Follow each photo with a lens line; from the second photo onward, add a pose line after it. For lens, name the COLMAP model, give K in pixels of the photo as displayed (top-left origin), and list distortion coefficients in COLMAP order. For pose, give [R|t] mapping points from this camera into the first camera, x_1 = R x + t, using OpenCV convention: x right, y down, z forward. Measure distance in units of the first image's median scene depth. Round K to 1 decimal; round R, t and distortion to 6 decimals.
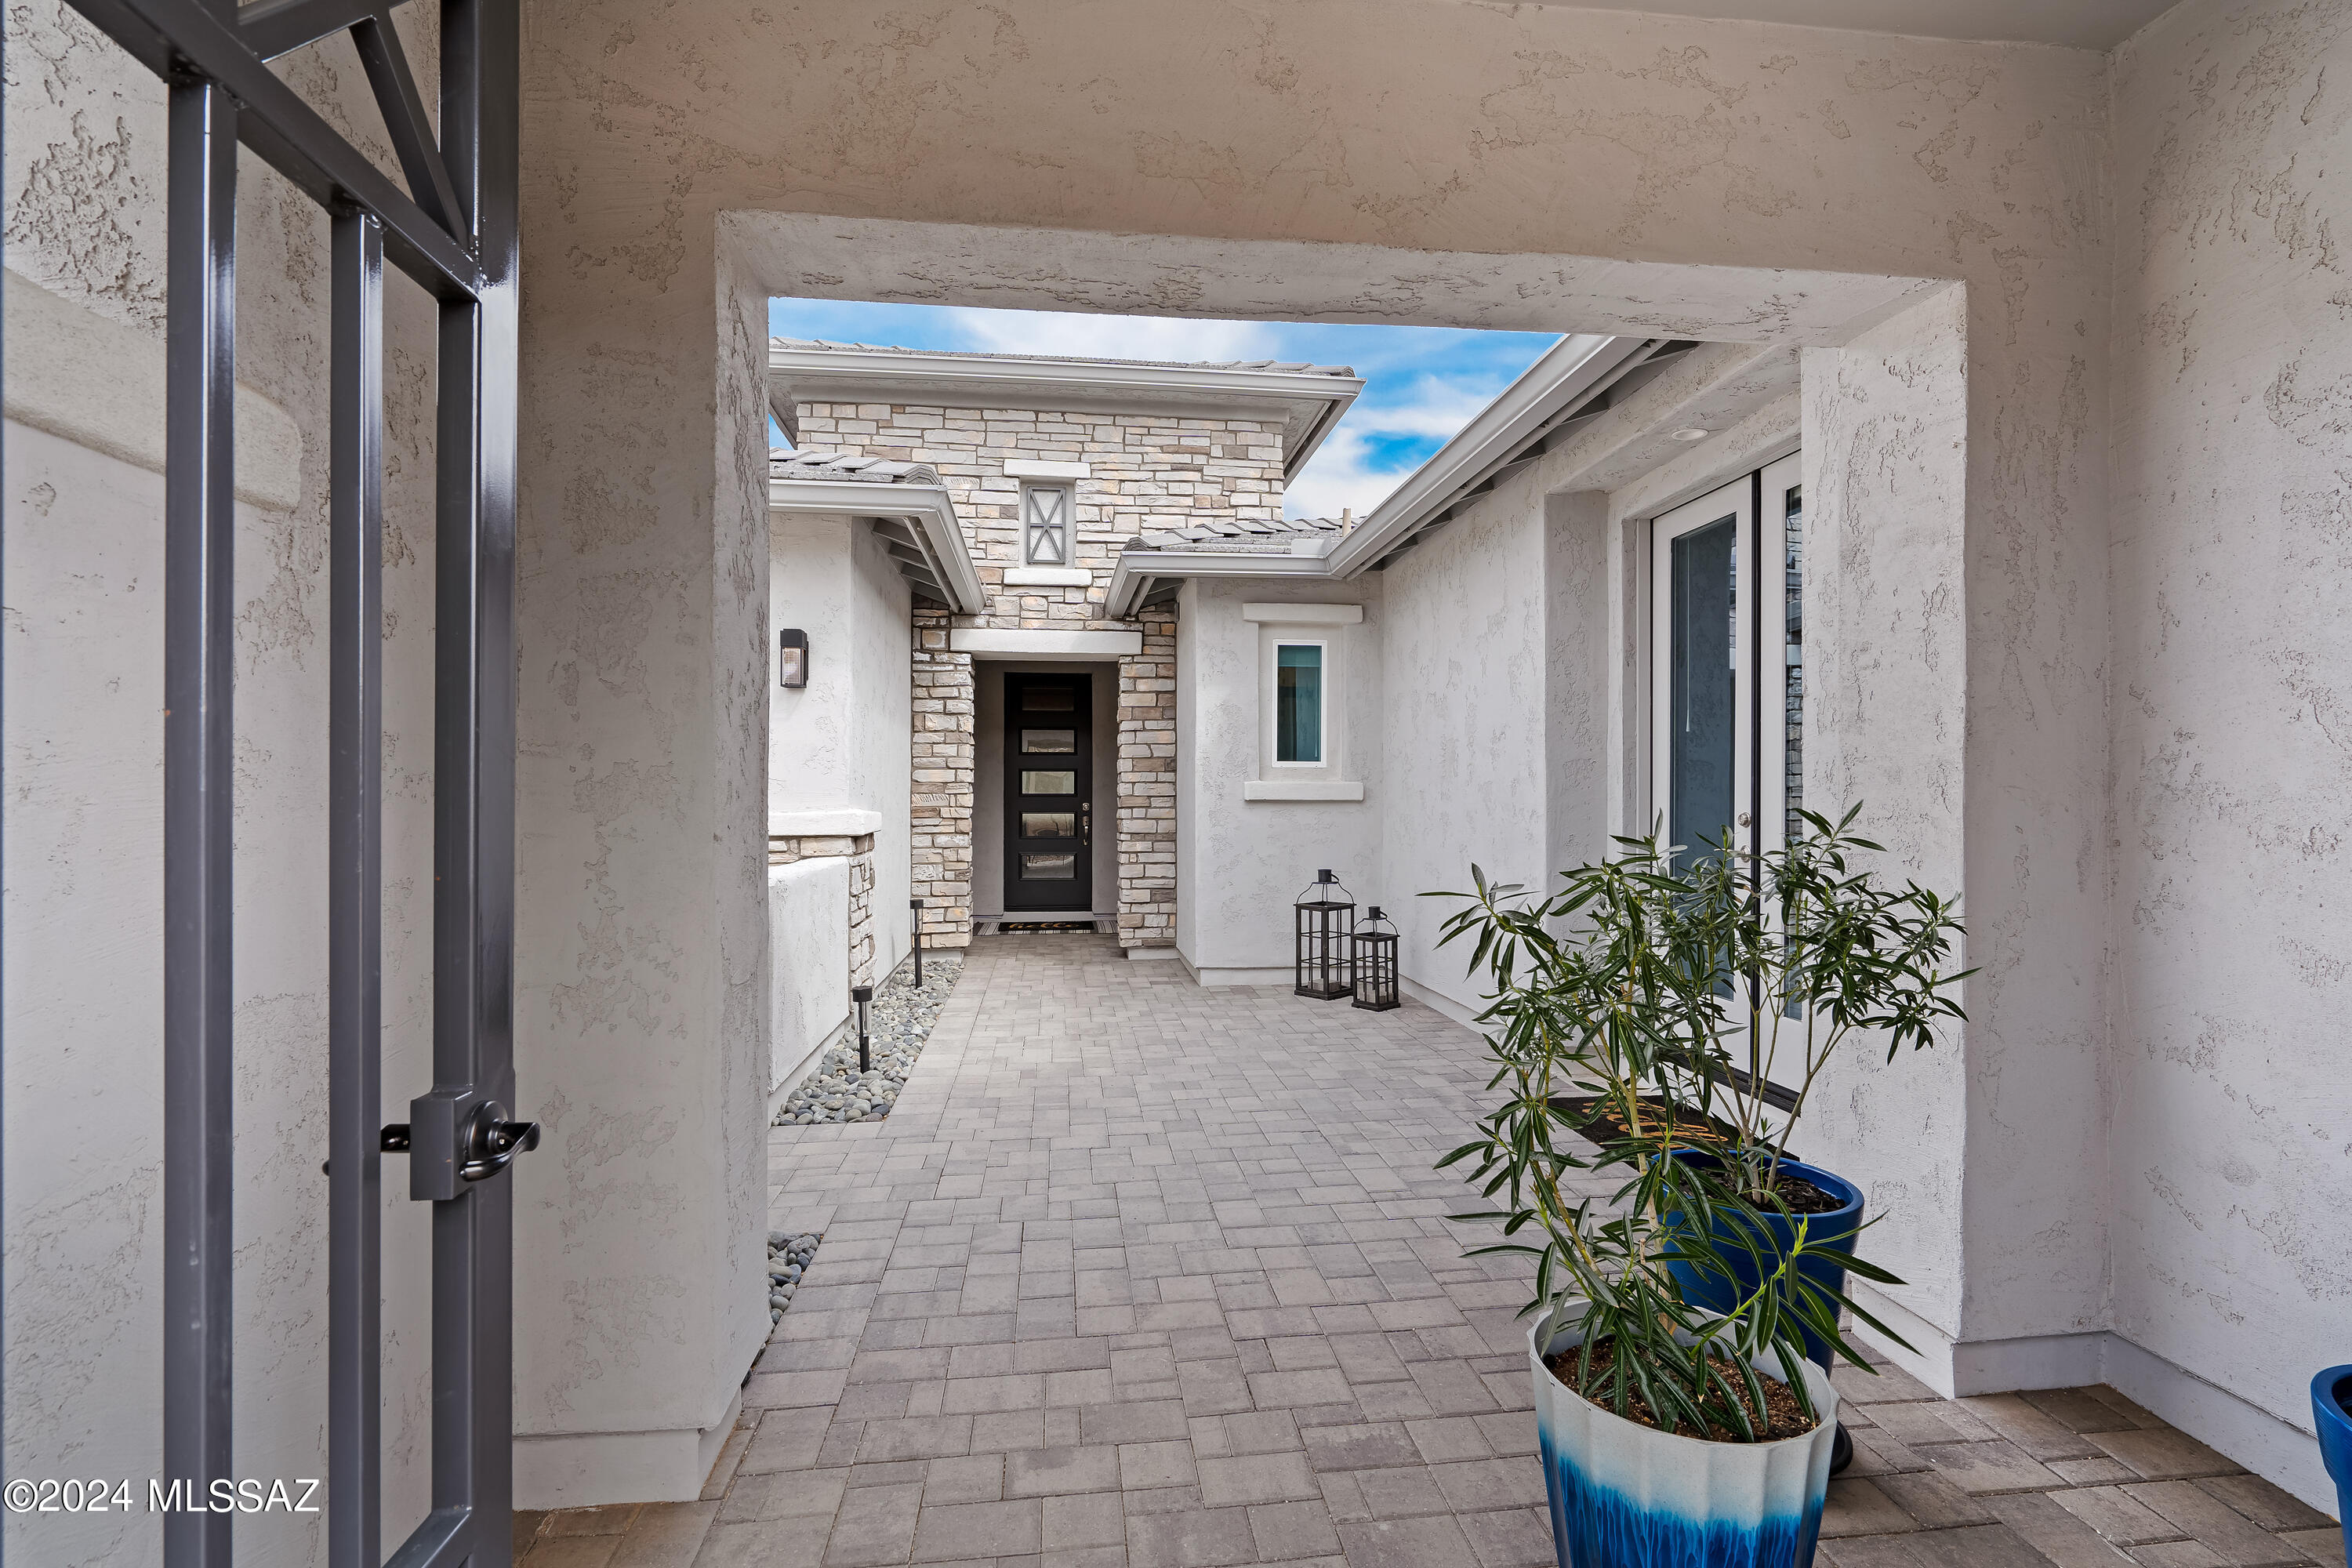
lens RADIAL K [[1085.8, 0, 1177.2], [0, 1085.8, 789.6], [0, 0, 1]] dist [-0.002694, 0.000169]
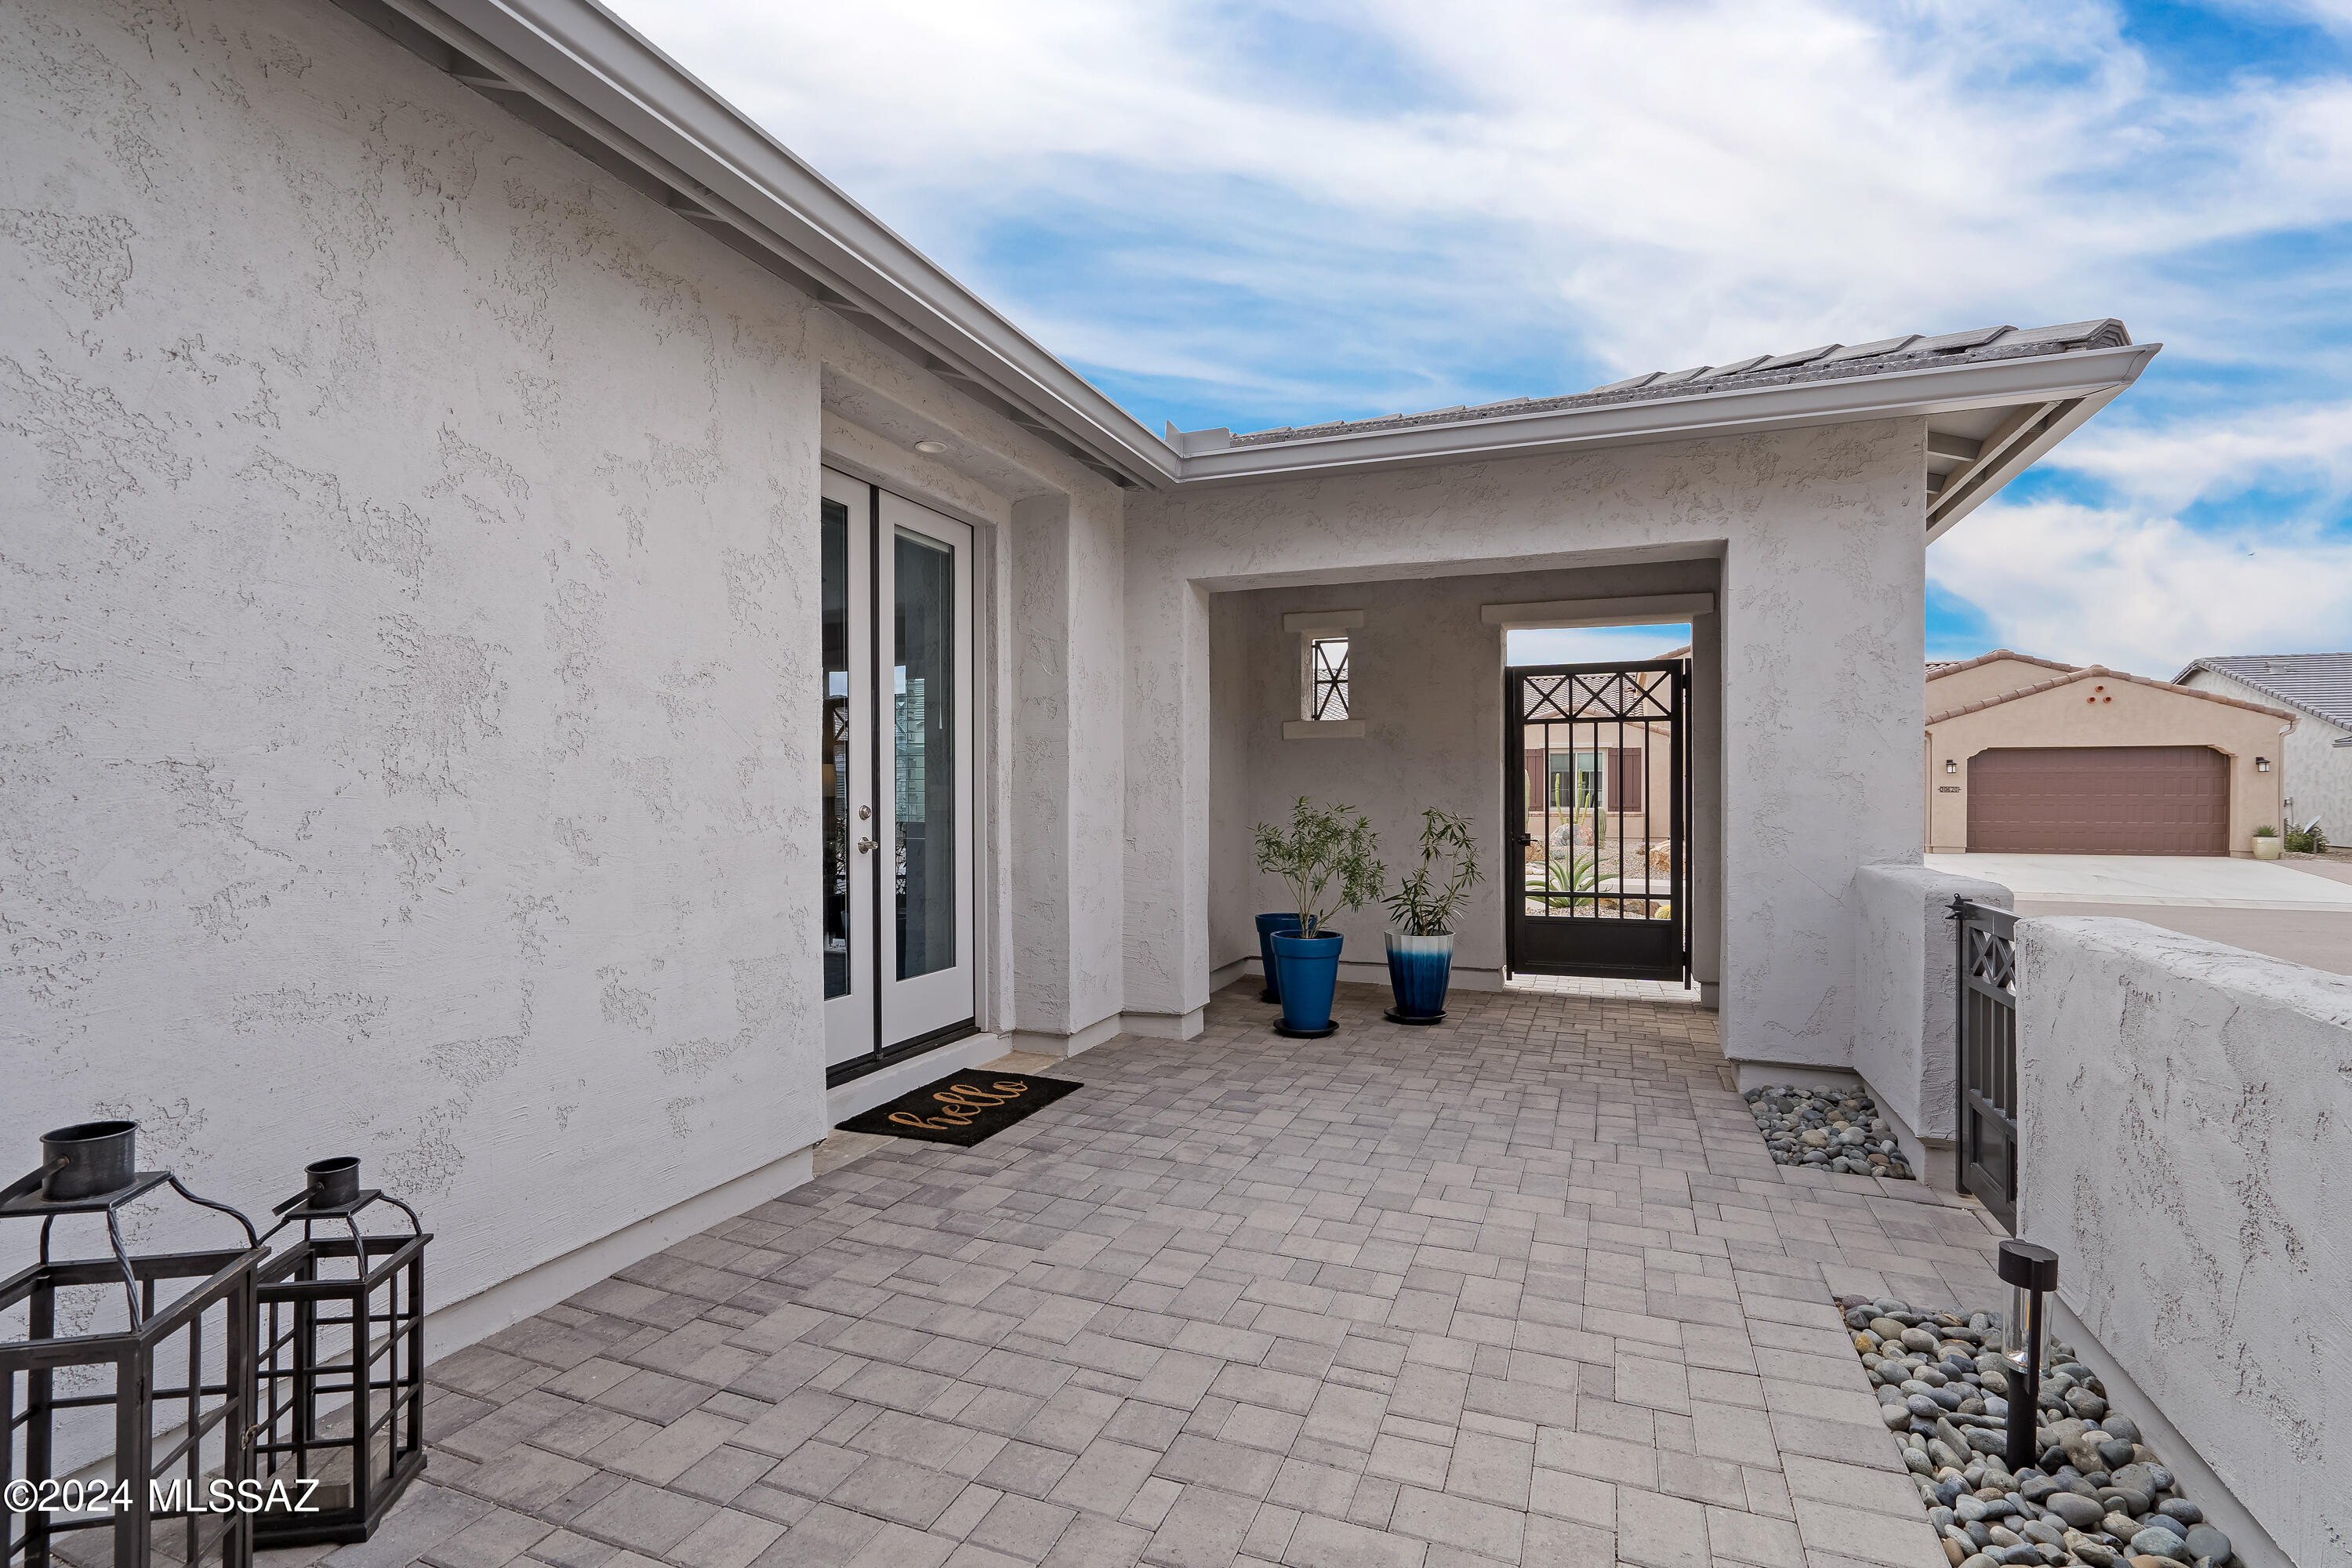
lens RADIAL K [[1085.8, 0, 1177.2], [0, 1085.8, 789.6], [0, 0, 1]] dist [-0.002694, 0.000169]
pose [[-0.880355, 0.001525, 0.474313, -0.271151], [-0.004346, 0.999927, -0.011281, 0.019237], [-0.474296, -0.011992, -0.880284, 2.031840]]
